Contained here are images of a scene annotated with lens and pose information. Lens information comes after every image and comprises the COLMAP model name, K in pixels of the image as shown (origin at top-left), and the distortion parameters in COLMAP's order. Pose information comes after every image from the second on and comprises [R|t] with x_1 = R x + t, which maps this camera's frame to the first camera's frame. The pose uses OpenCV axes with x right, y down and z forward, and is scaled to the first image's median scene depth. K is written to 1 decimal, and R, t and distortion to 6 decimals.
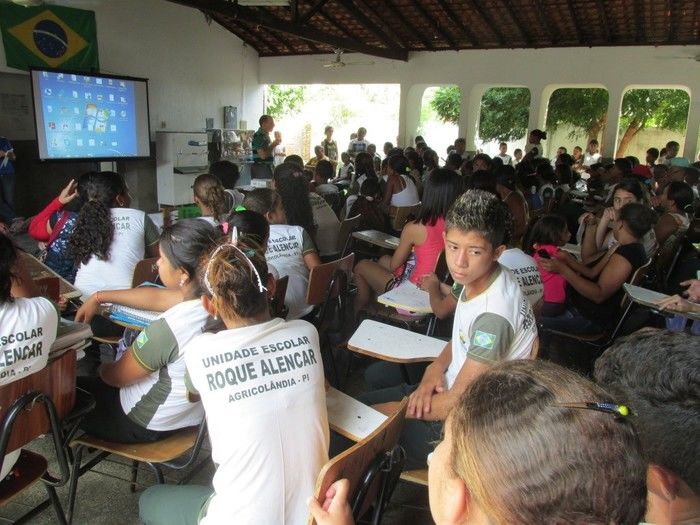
lens RADIAL K [[583.6, 0, 345.8], [0, 583.6, 259.2], [0, 0, 1]] dist [-0.030231, 0.016243]
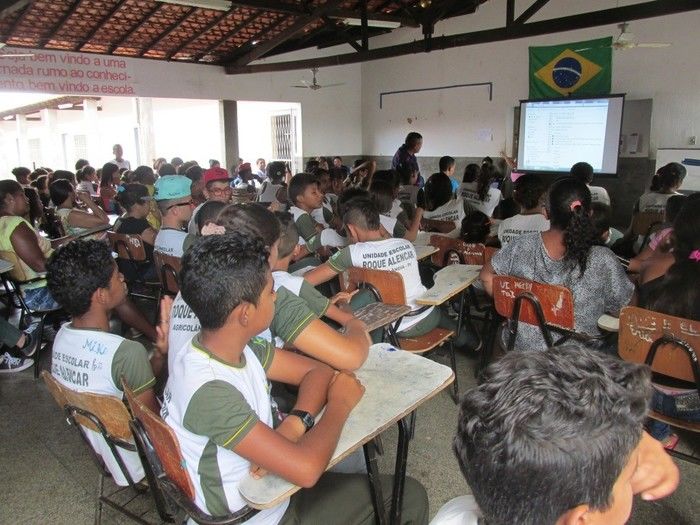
lens RADIAL K [[583.6, 0, 354.1], [0, 583.6, 262.5], [0, 0, 1]] dist [-0.030231, 0.016243]
pose [[-0.274351, 0.162363, -0.947824, 0.687347], [-0.209051, 0.952001, 0.223590, -0.152108], [0.938632, 0.259486, -0.227240, 0.804266]]
